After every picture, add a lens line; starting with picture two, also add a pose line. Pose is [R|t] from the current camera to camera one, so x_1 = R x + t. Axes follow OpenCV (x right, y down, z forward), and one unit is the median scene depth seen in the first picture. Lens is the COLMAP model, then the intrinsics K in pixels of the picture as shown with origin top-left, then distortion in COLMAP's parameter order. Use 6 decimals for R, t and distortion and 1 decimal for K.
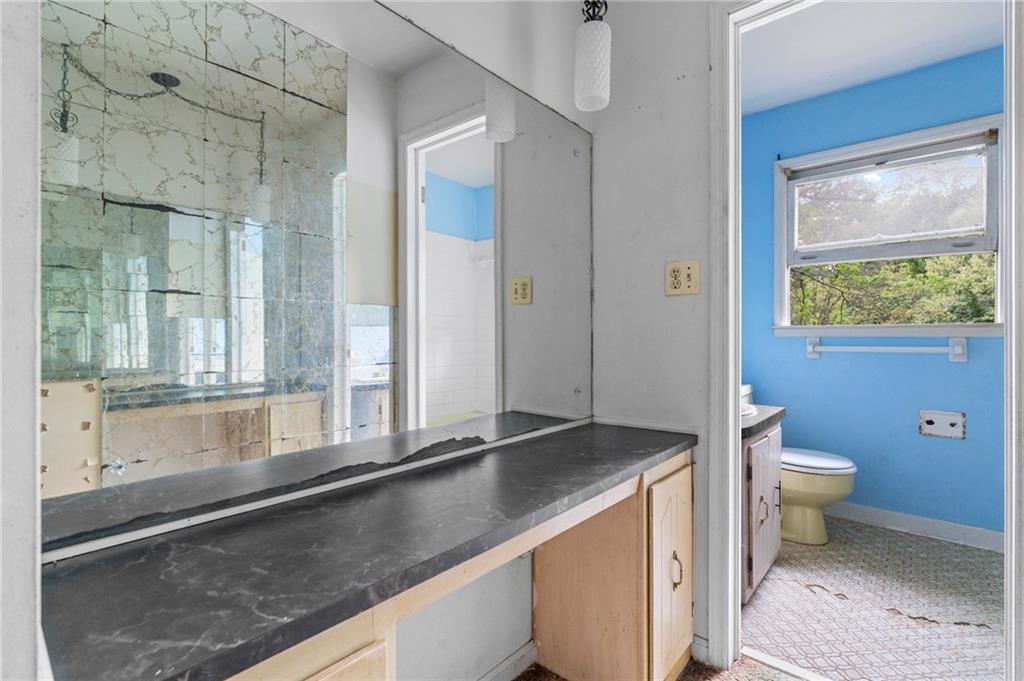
lens RADIAL K [[467.1, 0, 515.7], [0, 467.1, 334.6], [0, 0, 1]] dist [-0.005395, -0.000031]
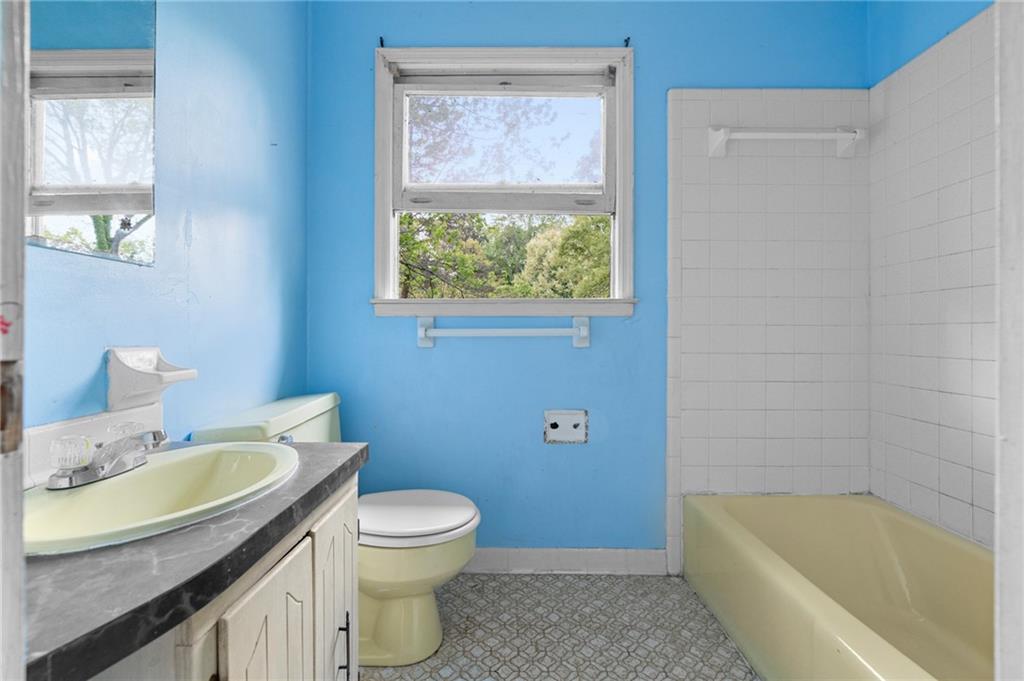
lens RADIAL K [[467.1, 0, 512.3], [0, 467.1, 335.0], [0, 0, 1]] dist [-0.005395, -0.000031]
pose [[0.752234, -0.004366, 0.658881, 0.327227], [-0.002062, 0.999958, 0.008981, 0.030704], [-0.658893, -0.008114, 0.752193, 0.464810]]
